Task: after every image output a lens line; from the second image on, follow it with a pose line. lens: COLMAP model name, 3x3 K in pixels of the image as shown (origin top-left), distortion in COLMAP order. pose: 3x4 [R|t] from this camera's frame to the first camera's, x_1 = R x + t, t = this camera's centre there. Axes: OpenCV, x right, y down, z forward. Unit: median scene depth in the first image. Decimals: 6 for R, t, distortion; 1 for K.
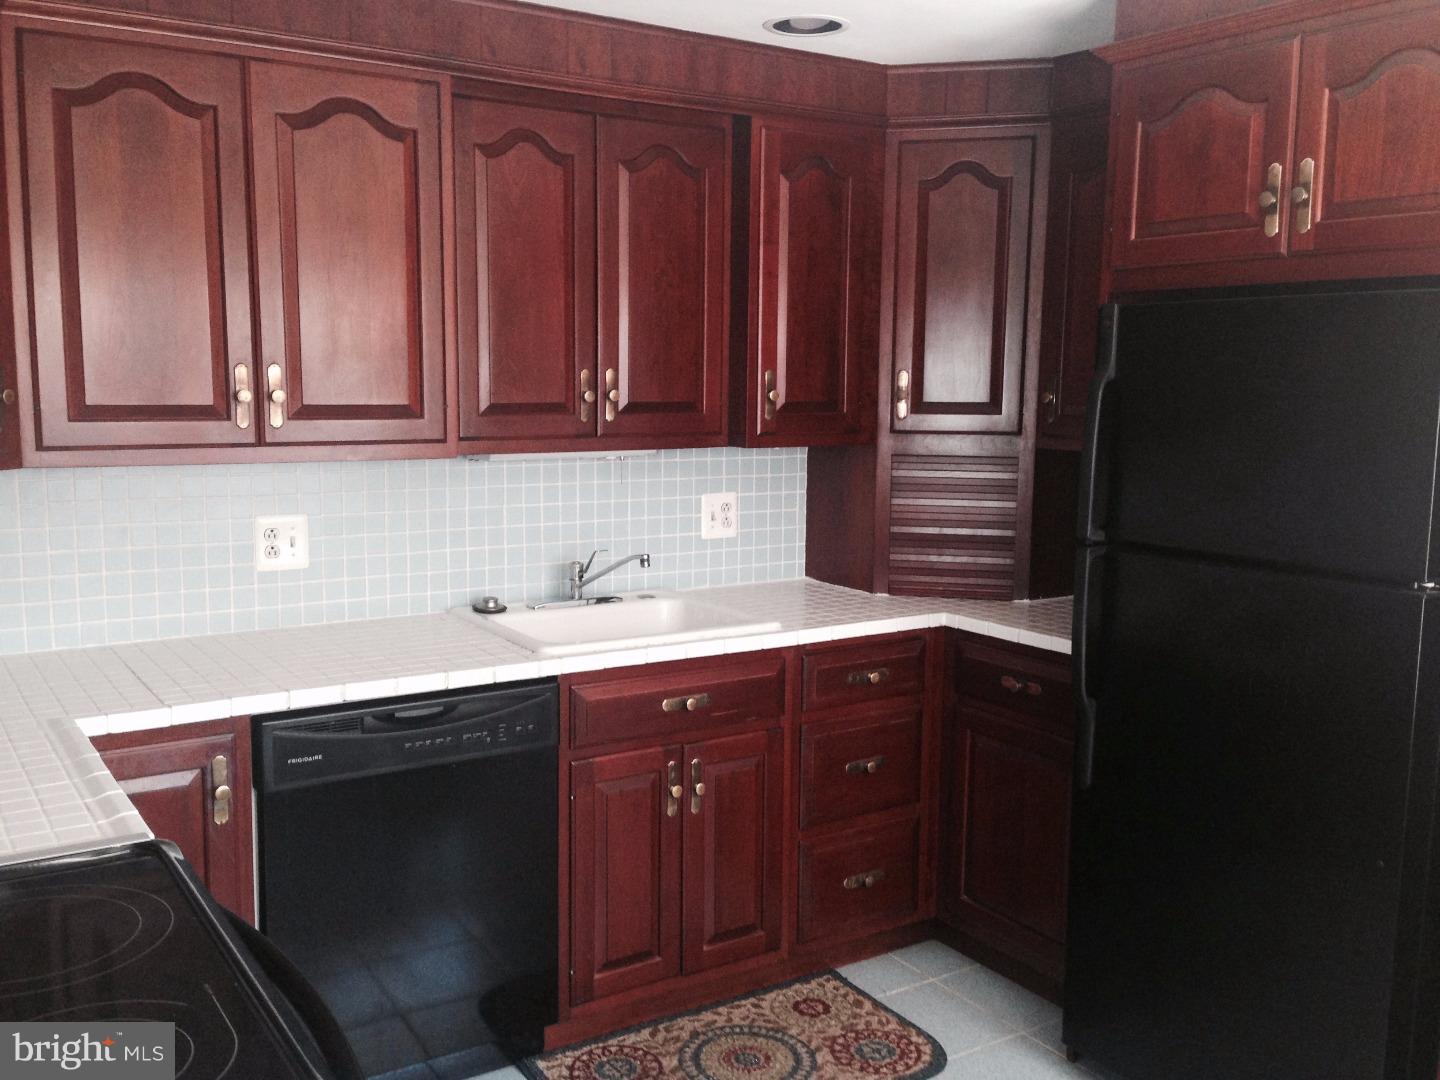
lens RADIAL K [[1344.2, 0, 720.0], [0, 1344.2, 540.0], [0, 0, 1]] dist [0.019055, 0.006305]
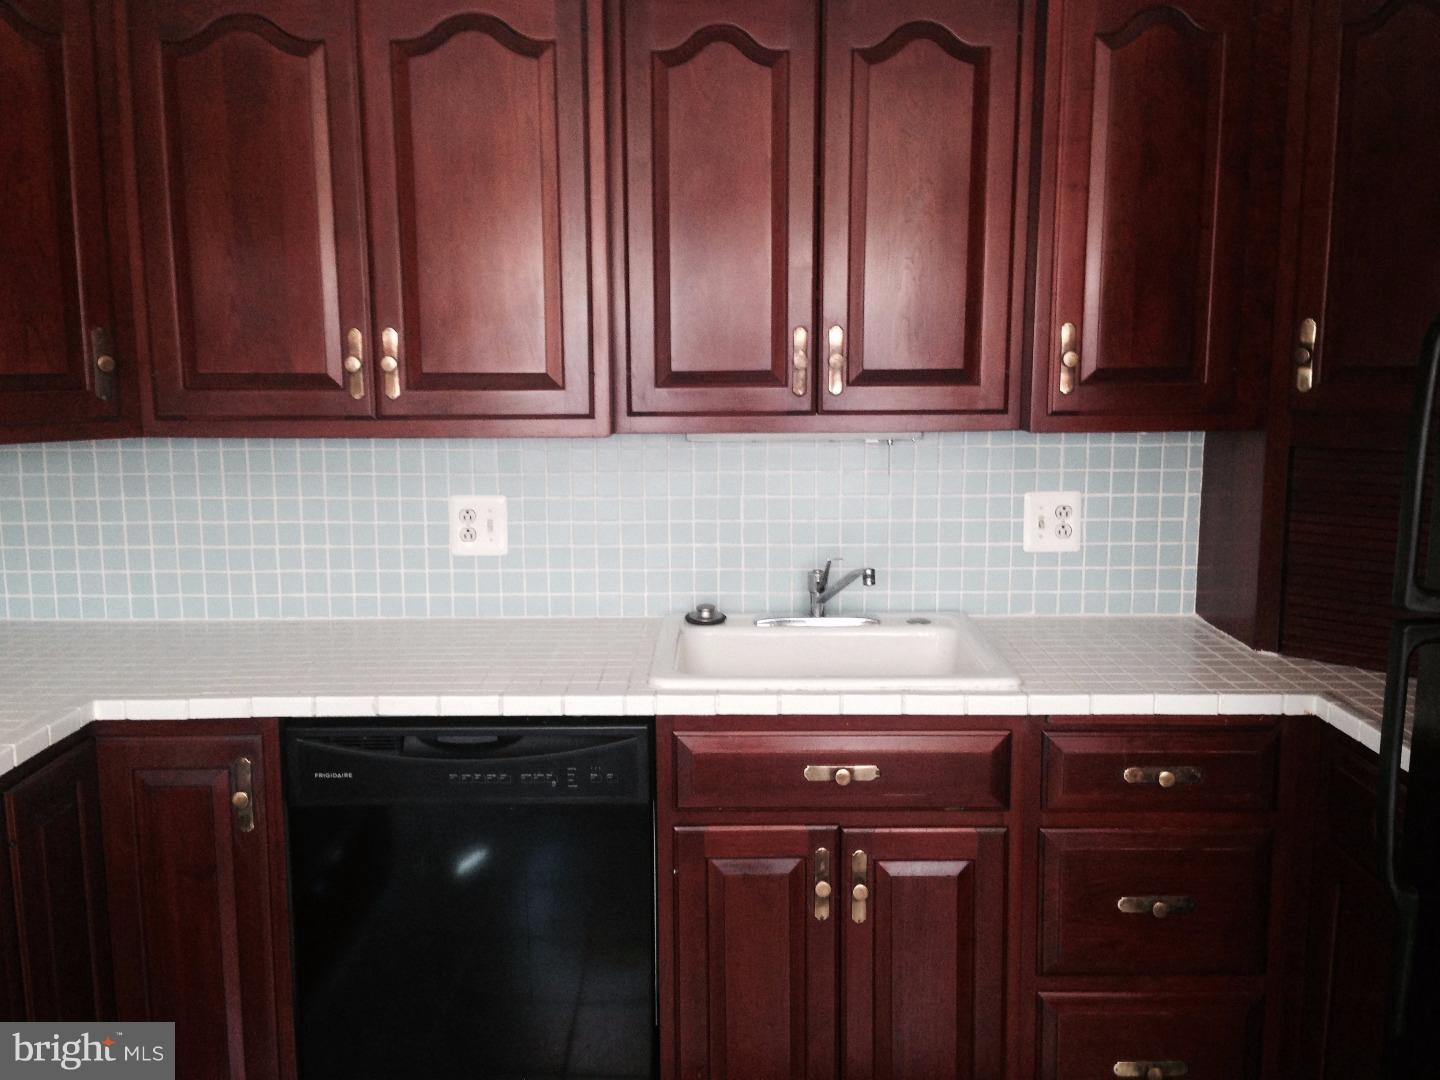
lens RADIAL K [[1389.1, 0, 696.1], [0, 1389.1, 537.6], [0, 0, 1]] dist [0.060495, 0.000837]
pose [[0.831097, 0.066916, -0.552088, 0.305633], [-0.055284, 0.997758, 0.037710, -0.032218], [0.553373, -0.000819, 0.832933, 0.292026]]
